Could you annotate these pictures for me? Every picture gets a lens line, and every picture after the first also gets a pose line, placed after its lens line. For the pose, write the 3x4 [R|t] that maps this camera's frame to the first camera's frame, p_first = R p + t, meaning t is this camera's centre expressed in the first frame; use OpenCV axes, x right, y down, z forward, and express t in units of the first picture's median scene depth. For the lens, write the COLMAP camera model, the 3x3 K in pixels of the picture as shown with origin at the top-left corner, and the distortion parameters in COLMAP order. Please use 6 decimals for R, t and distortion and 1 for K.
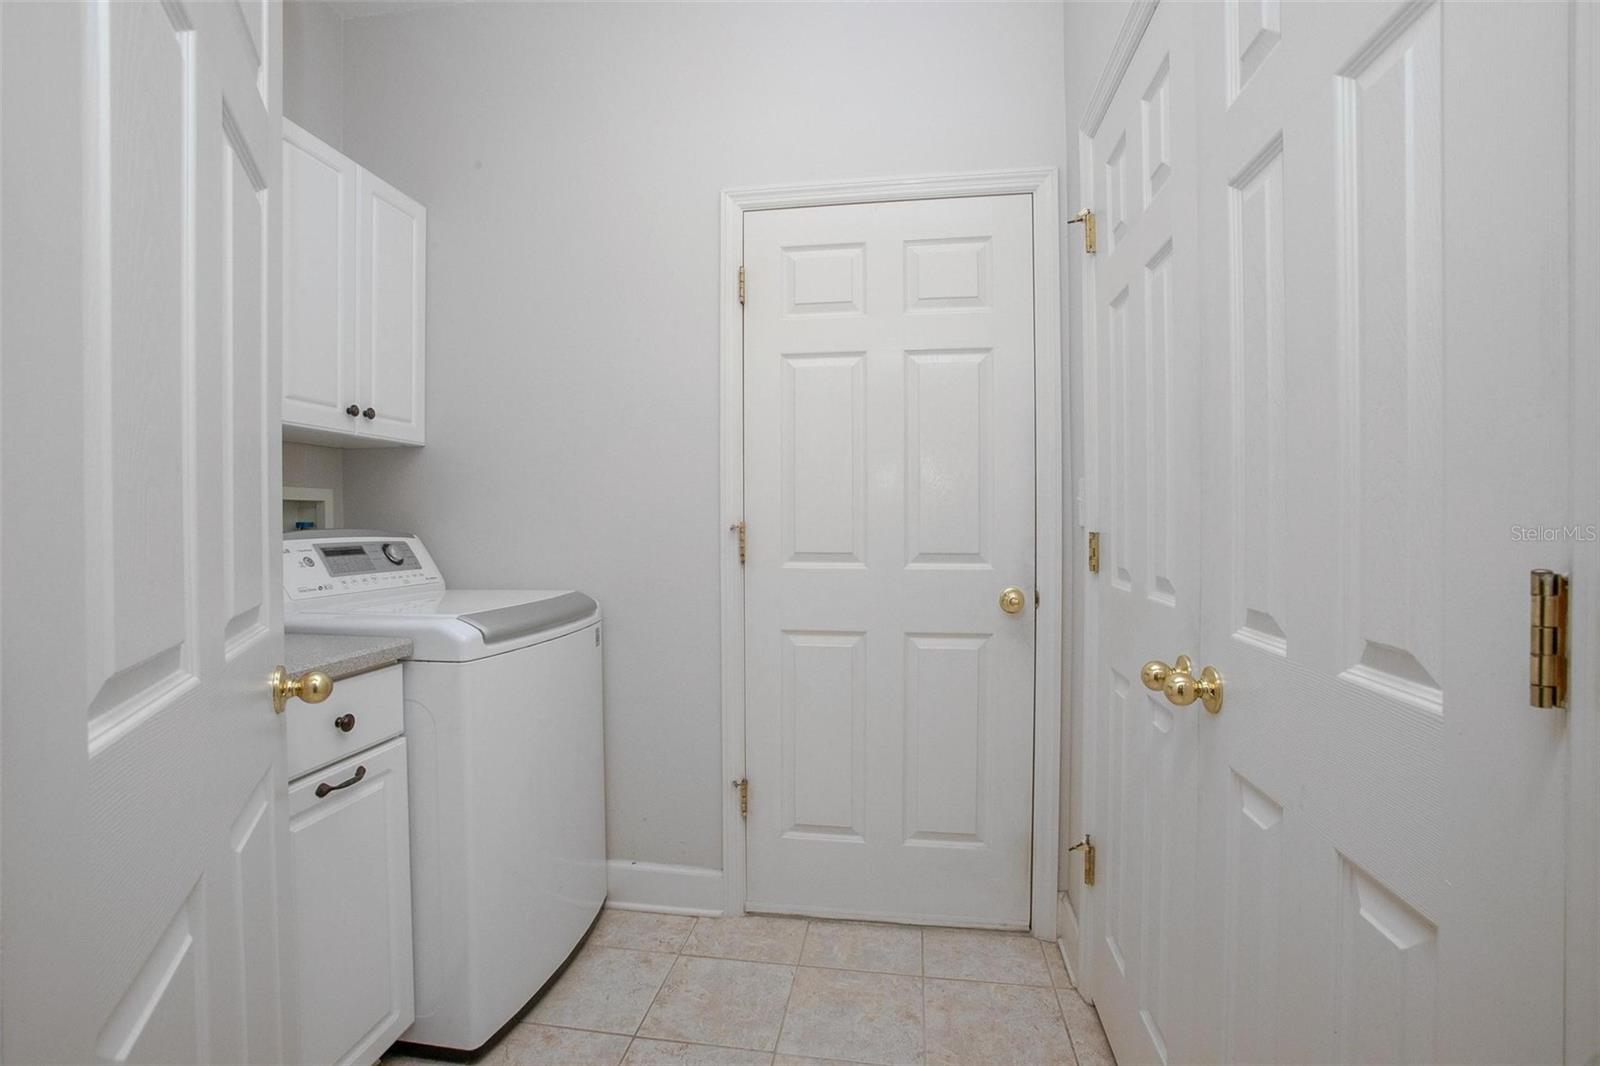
lens RADIAL K [[732.3, 0, 794.5], [0, 732.3, 526.9], [0, 0, 1]] dist [-0.078218, 0.031835]
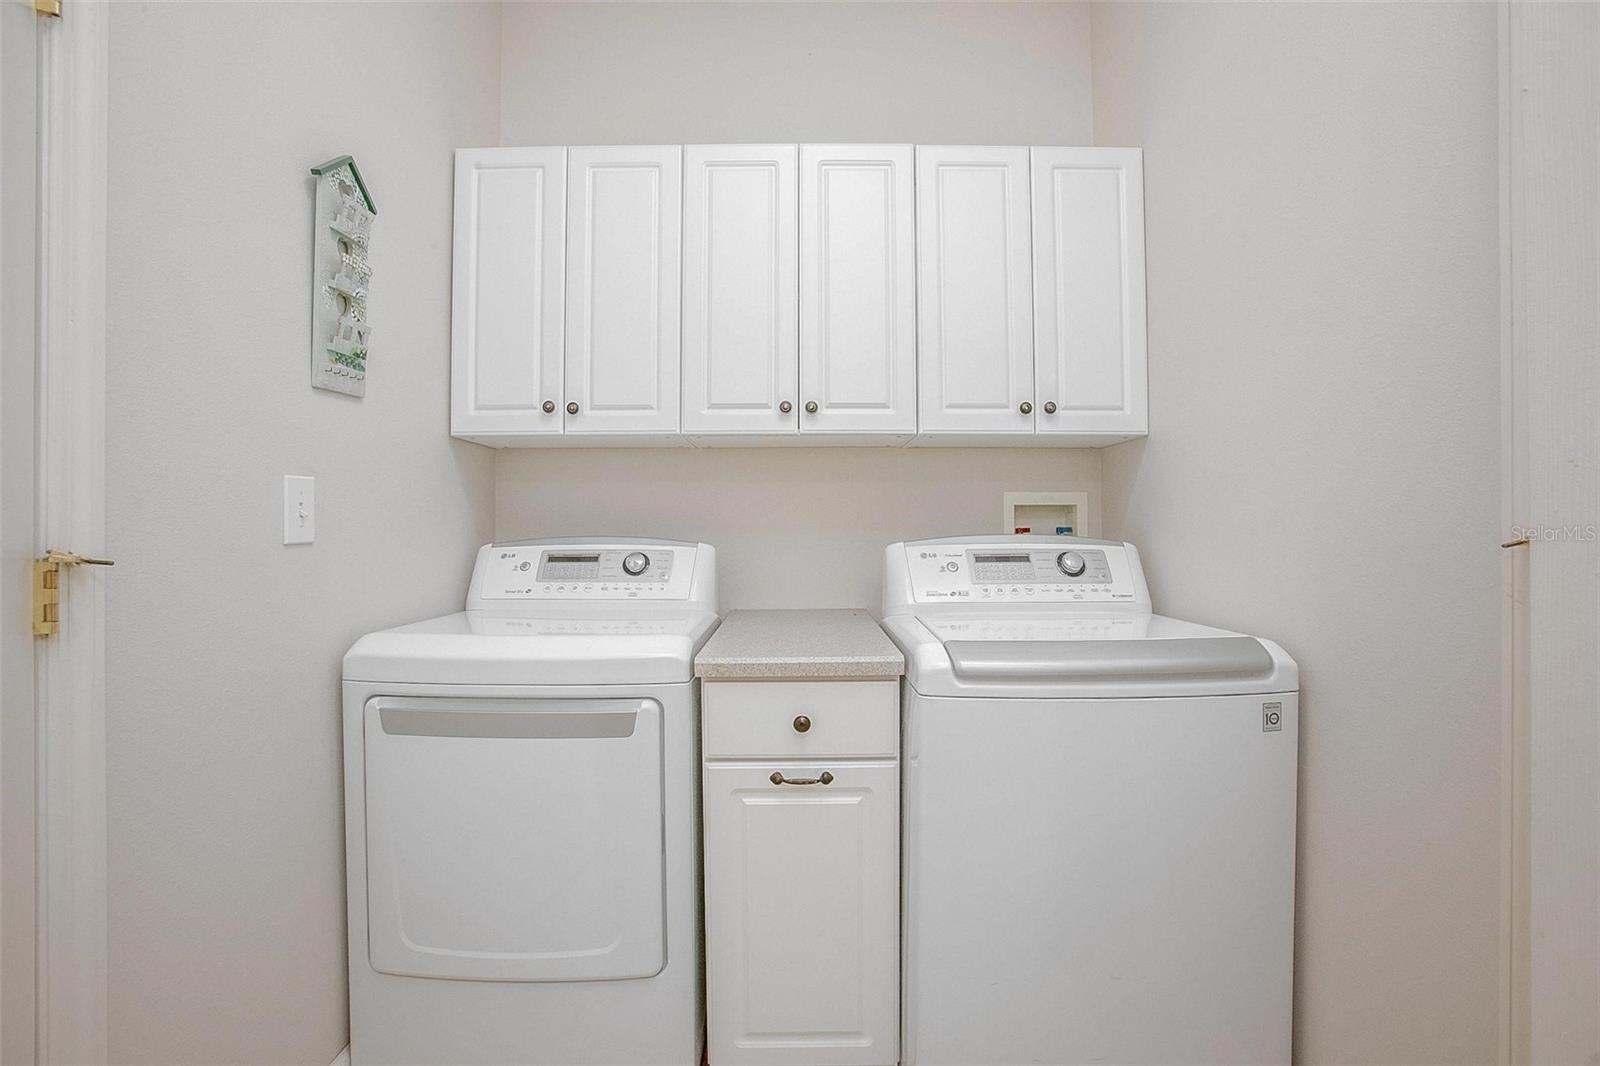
lens RADIAL K [[732.3, 0, 794.5], [0, 732.3, 526.9], [0, 0, 1]] dist [-0.078218, 0.031835]
pose [[0.158792, 0.002155, -0.987310, 0.273200], [-0.004955, 0.999987, 0.001385, -0.007178], [0.987300, 0.004672, 0.158801, 0.548791]]
